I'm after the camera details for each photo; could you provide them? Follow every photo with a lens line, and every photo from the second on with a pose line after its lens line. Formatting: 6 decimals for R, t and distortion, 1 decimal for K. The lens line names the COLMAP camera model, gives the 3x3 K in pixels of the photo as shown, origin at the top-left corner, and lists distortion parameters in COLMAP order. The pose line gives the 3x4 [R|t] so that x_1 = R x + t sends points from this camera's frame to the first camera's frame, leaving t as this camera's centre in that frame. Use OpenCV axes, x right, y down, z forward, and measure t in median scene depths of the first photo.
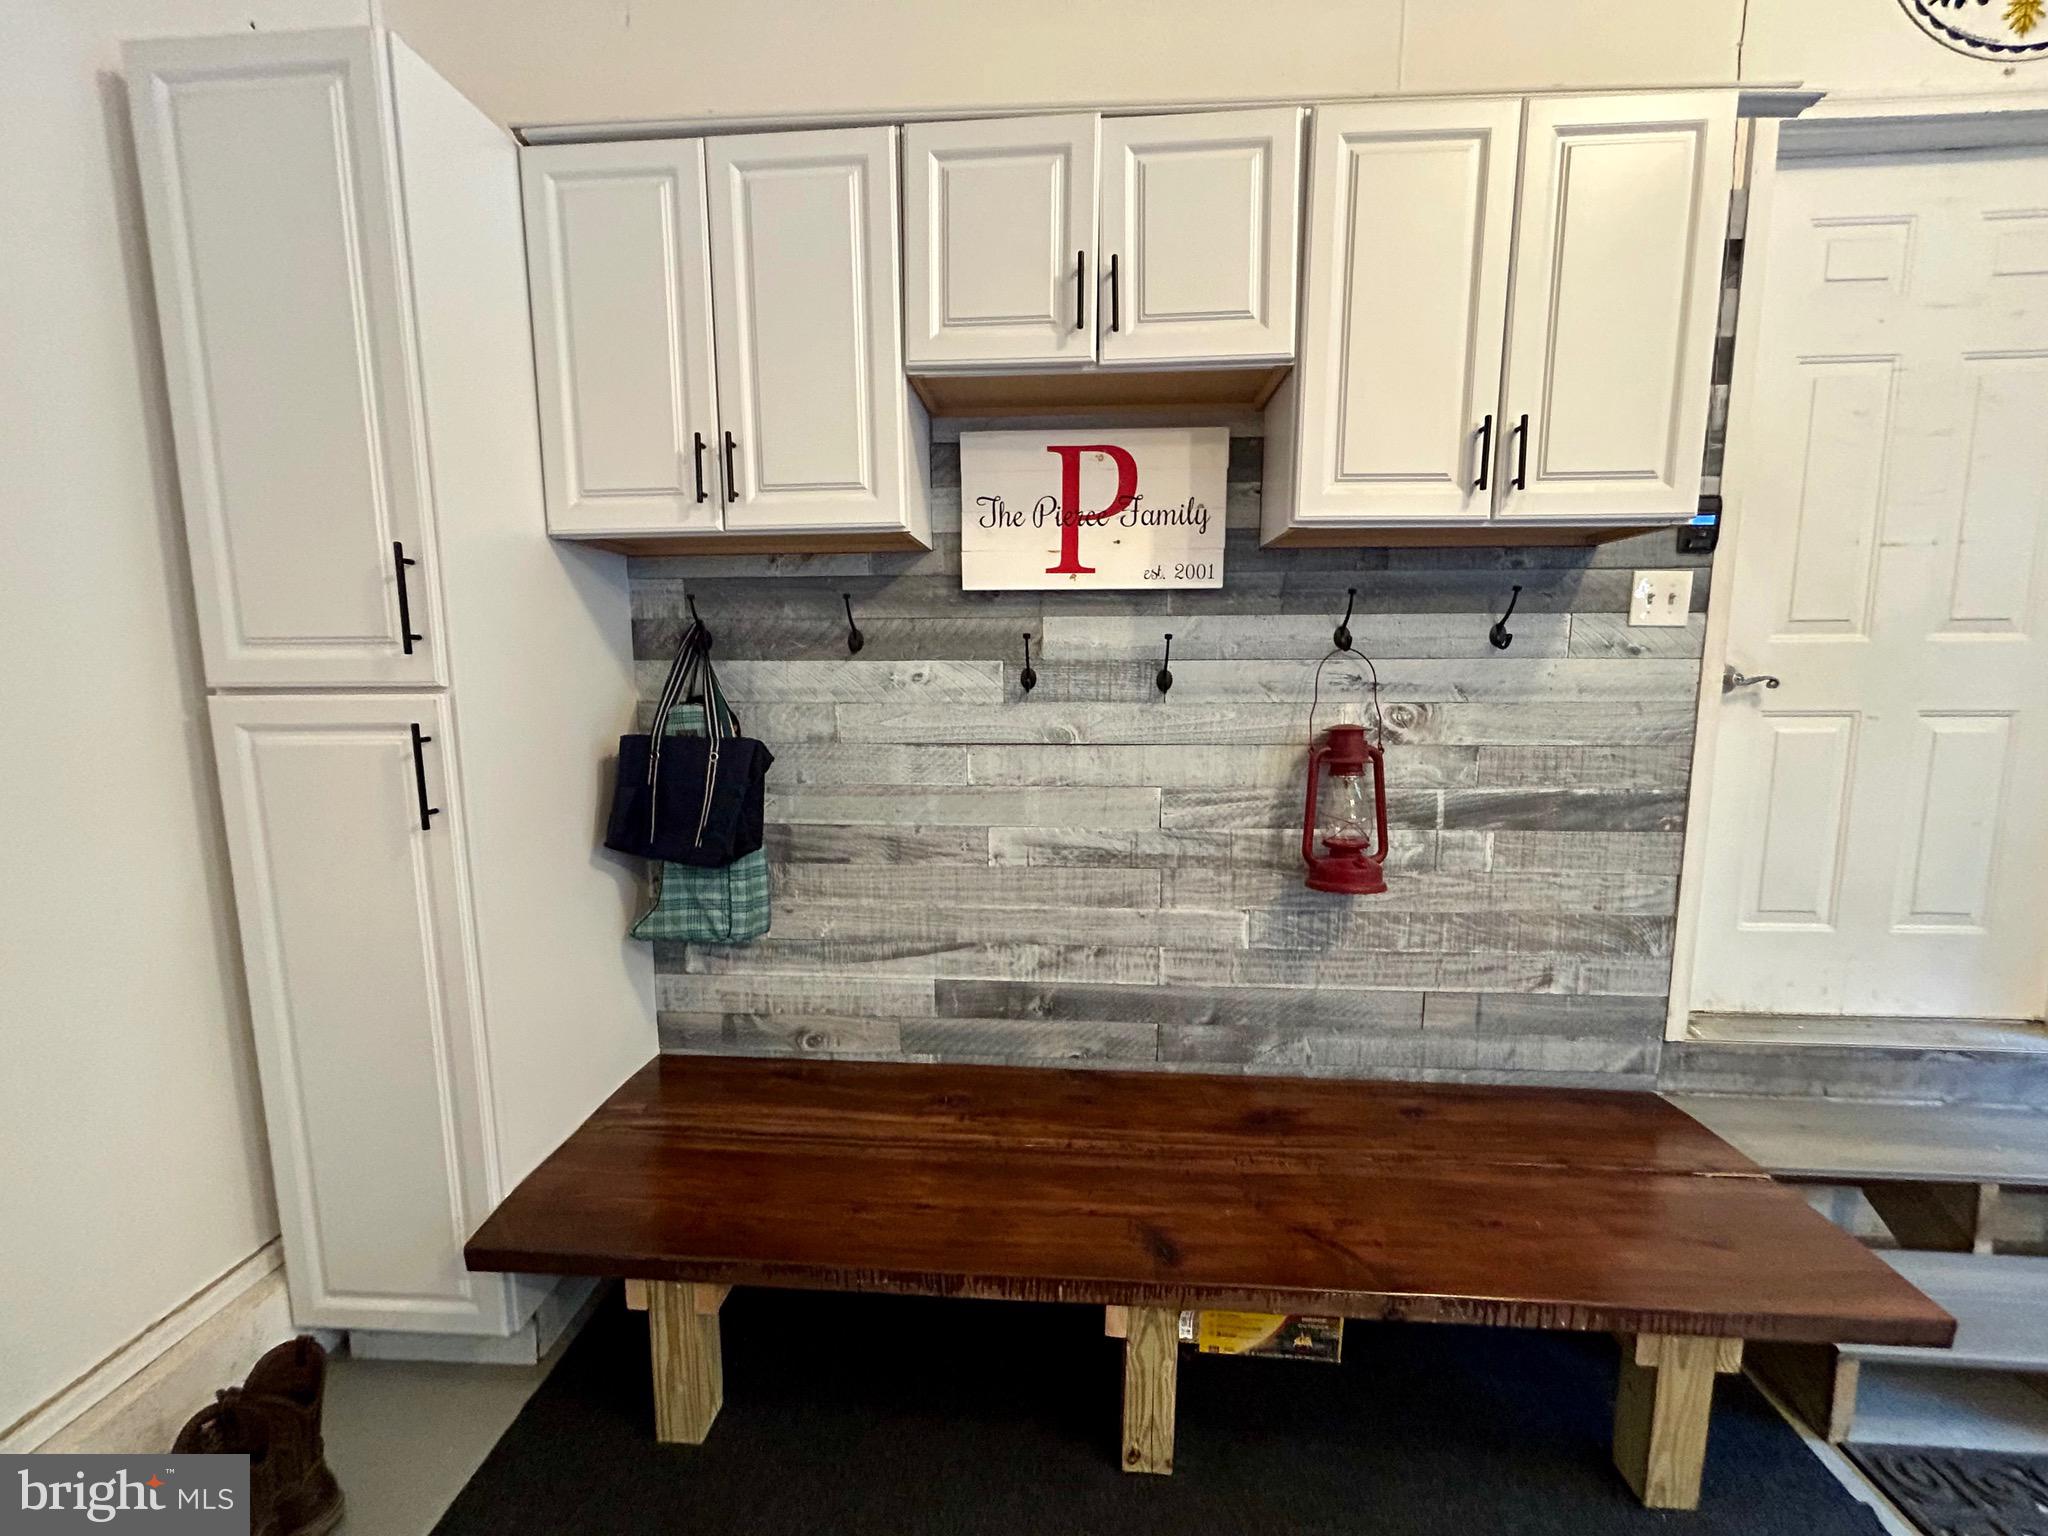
lens RADIAL K [[827.5, 0, 1022.0], [0, 827.5, 768.3], [0, 0, 1]] dist [0.002178, -0.000967]
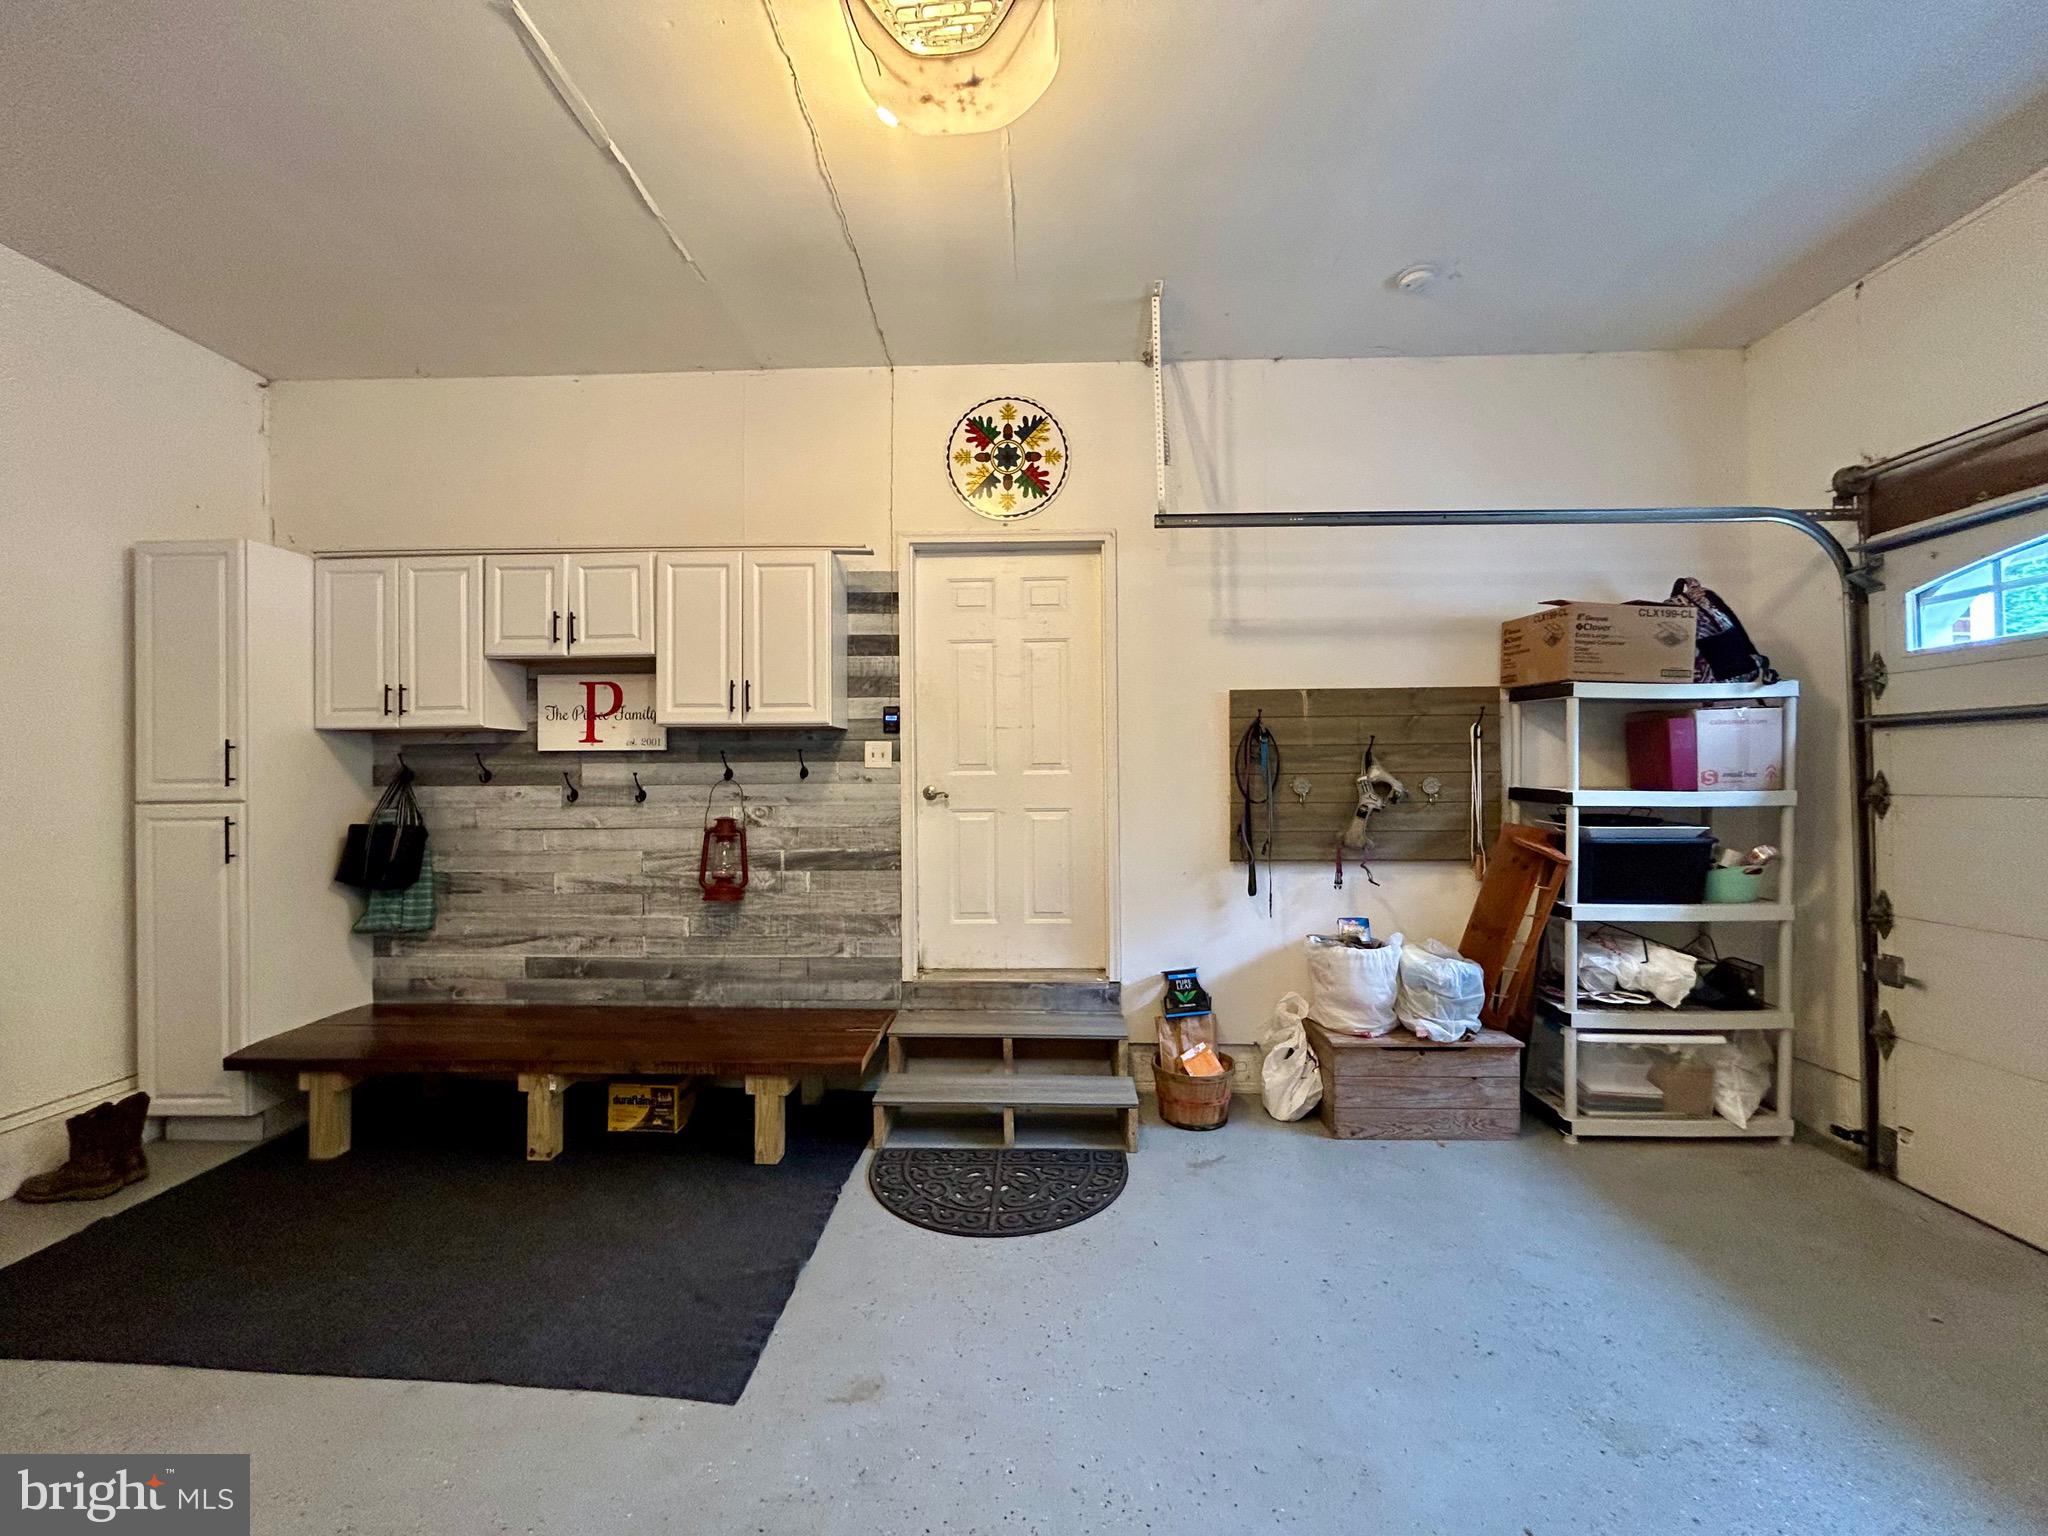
lens RADIAL K [[827.5, 0, 1024.1], [0, 827.5, 772.2], [0, 0, 1]] dist [0.002178, -0.000967]
pose [[0.999482, -0.004638, 0.031838, 1.027030], [0.008819, 0.991151, -0.132444, 0.108415], [-0.030942, 0.132657, 0.990679, -0.997217]]
